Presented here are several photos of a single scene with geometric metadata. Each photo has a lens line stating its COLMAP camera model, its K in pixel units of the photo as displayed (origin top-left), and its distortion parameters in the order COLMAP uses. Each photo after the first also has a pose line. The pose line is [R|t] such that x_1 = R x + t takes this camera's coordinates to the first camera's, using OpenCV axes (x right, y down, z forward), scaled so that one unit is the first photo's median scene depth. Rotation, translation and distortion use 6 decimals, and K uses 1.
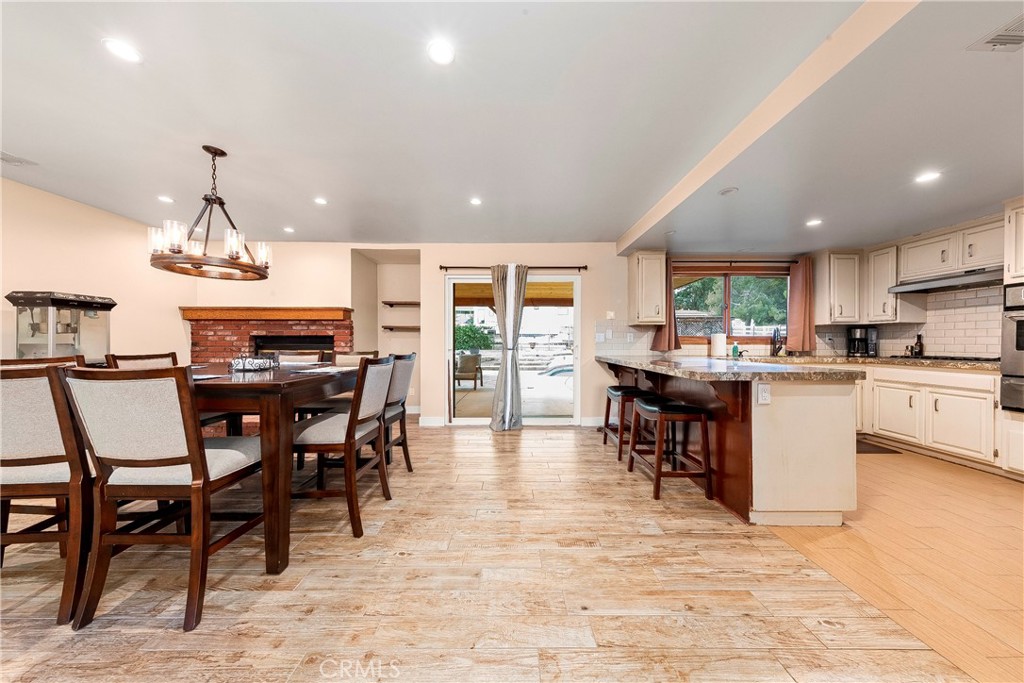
lens RADIAL K [[318.6, 0, 515.0], [0, 318.6, 343.9], [0, 0, 1]] dist [-0.001990, -0.000169]
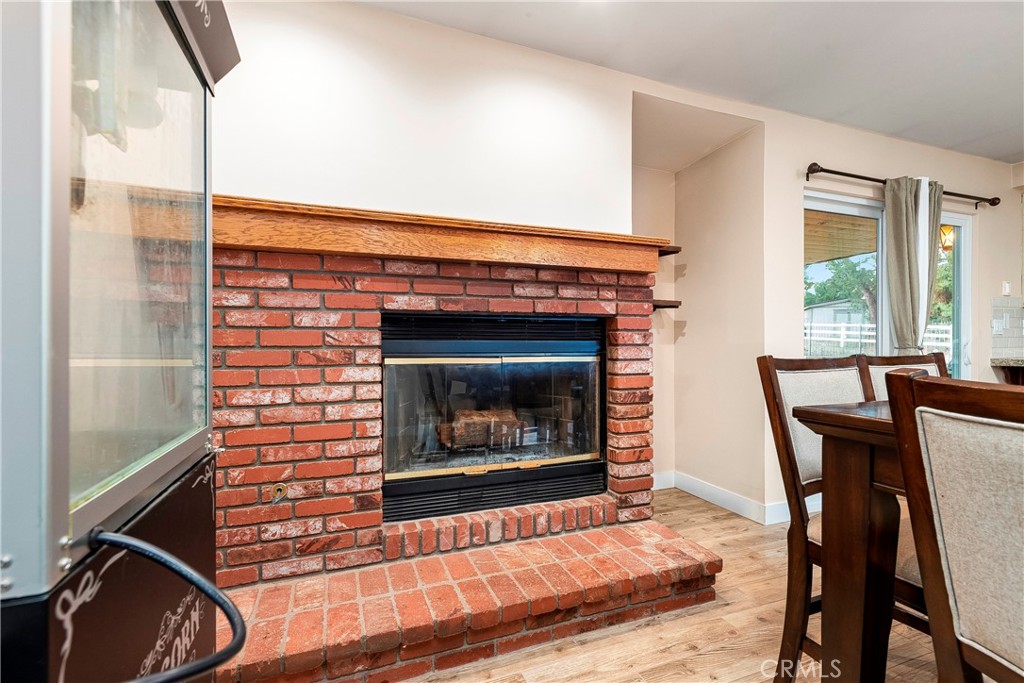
lens RADIAL K [[463.6, 0, 511.9], [0, 463.6, 341.6], [0, 0, 1]] dist [0.002888, 0.000743]
pose [[0.938031, -0.003111, 0.346538, -0.899526], [0.003100, 0.999995, 0.000588, 0.003367], [-0.346538, 0.000523, 0.938036, 0.557416]]
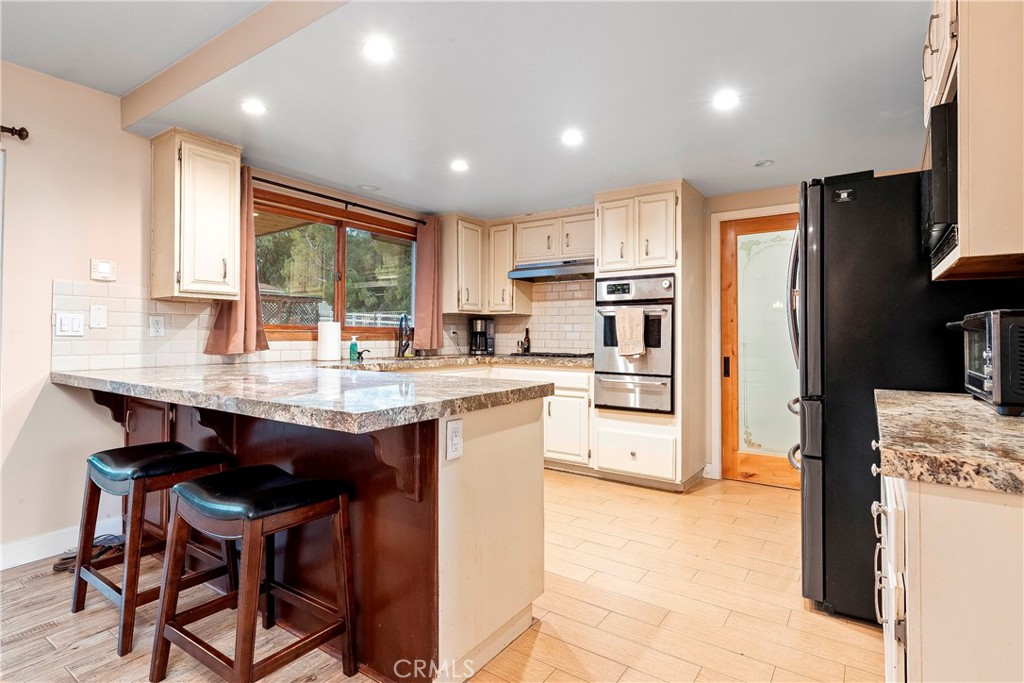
lens RADIAL K [[519.9, 0, 503.5], [0, 519.9, 327.9], [0, 0, 1]] dist [0.003913, 0.002778]
pose [[0.584872, 0.014940, 0.810988, 0.064667], [-0.001268, 0.999846, -0.017505, -0.005685], [-0.811124, 0.009210, 0.584801, 0.211405]]
